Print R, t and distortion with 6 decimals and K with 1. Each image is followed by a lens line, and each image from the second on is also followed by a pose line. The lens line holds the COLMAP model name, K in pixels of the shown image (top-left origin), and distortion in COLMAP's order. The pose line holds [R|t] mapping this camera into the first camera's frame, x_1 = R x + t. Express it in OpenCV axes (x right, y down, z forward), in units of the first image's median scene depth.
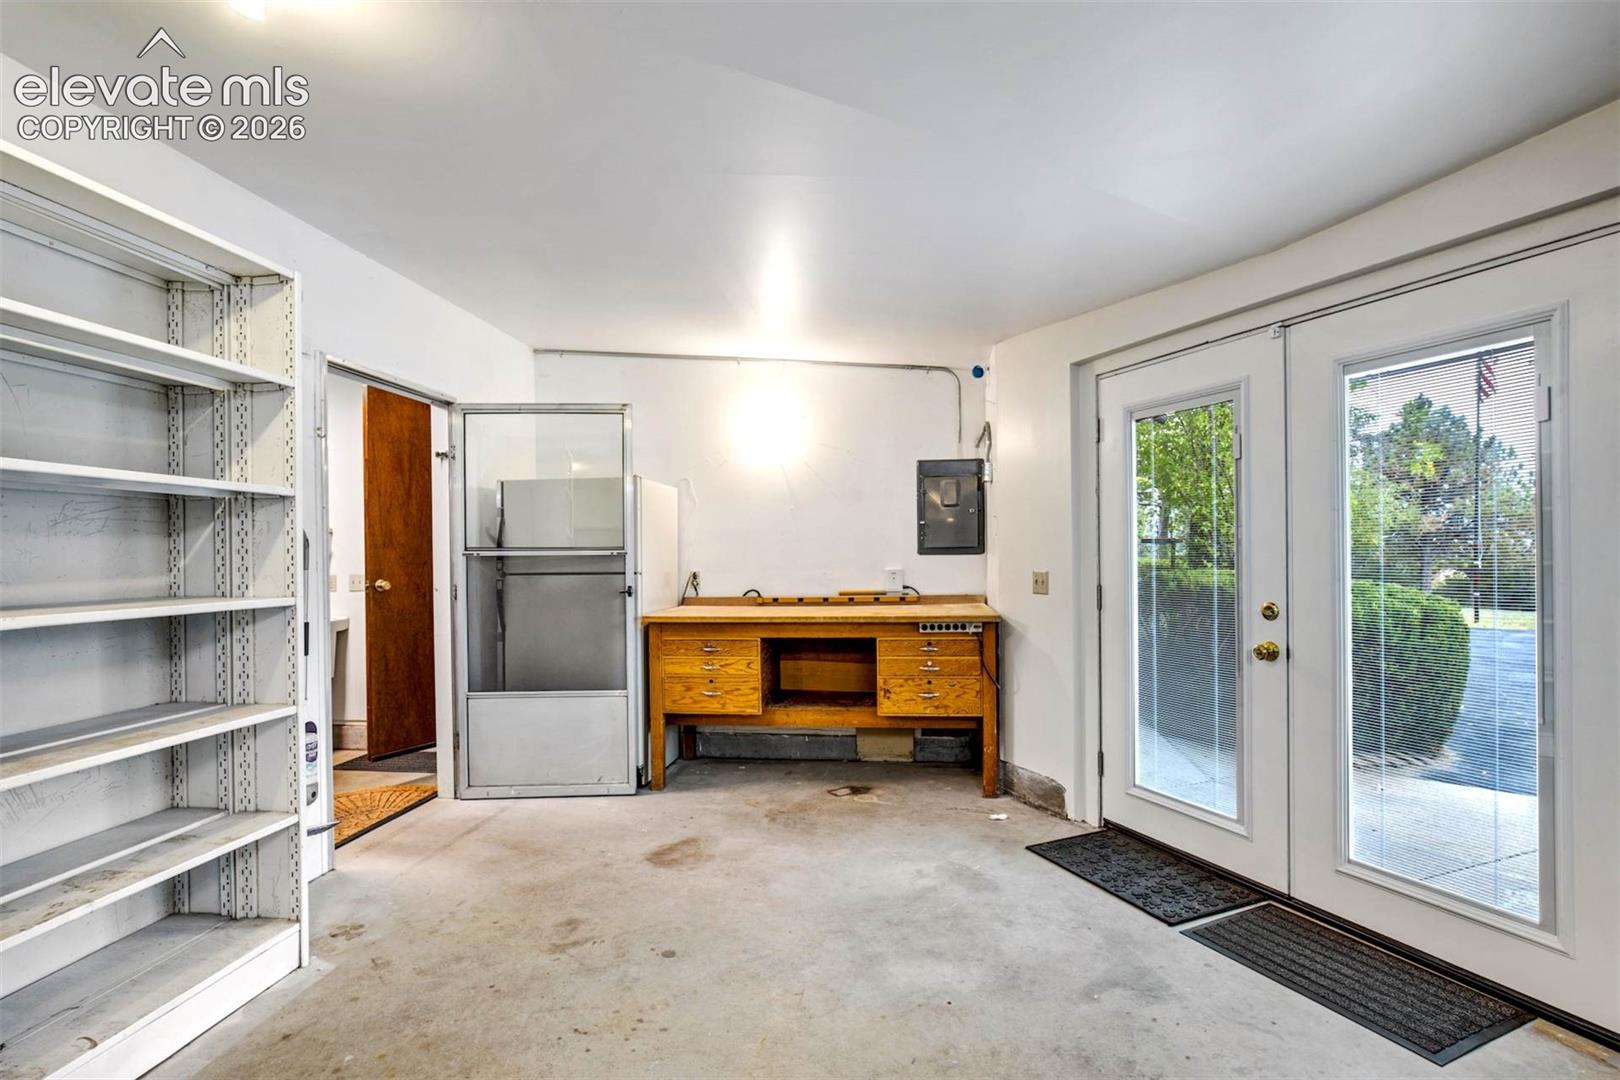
lens RADIAL K [[750.2, 0, 824.2], [0, 750.2, 561.1], [0, 0, 1]] dist [-0.018685, 0.005817]
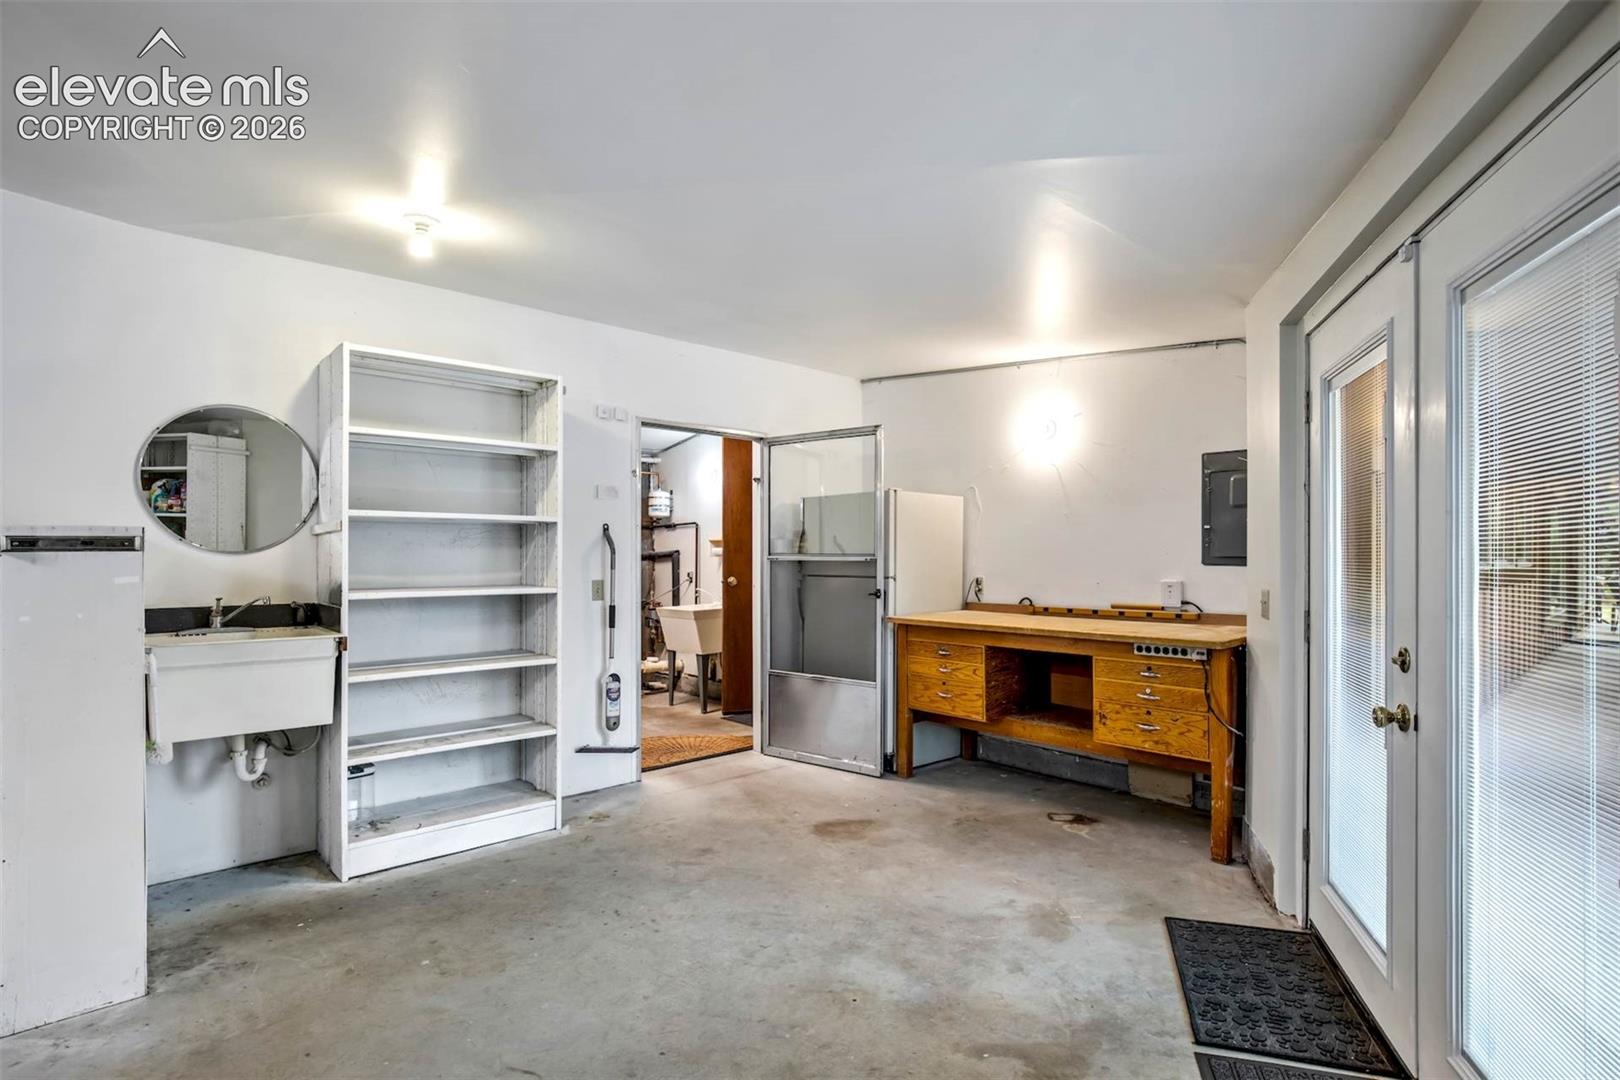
lens RADIAL K [[781.2, 0, 858.1], [0, 781.2, 563.2], [0, 0, 1]] dist [-0.005754, 0.000803]
pose [[0.772186, 0.016335, -0.635187, 0.447200], [-0.014832, 0.999860, 0.007682, -0.013466], [0.635224, 0.003489, 0.772320, 0.084147]]
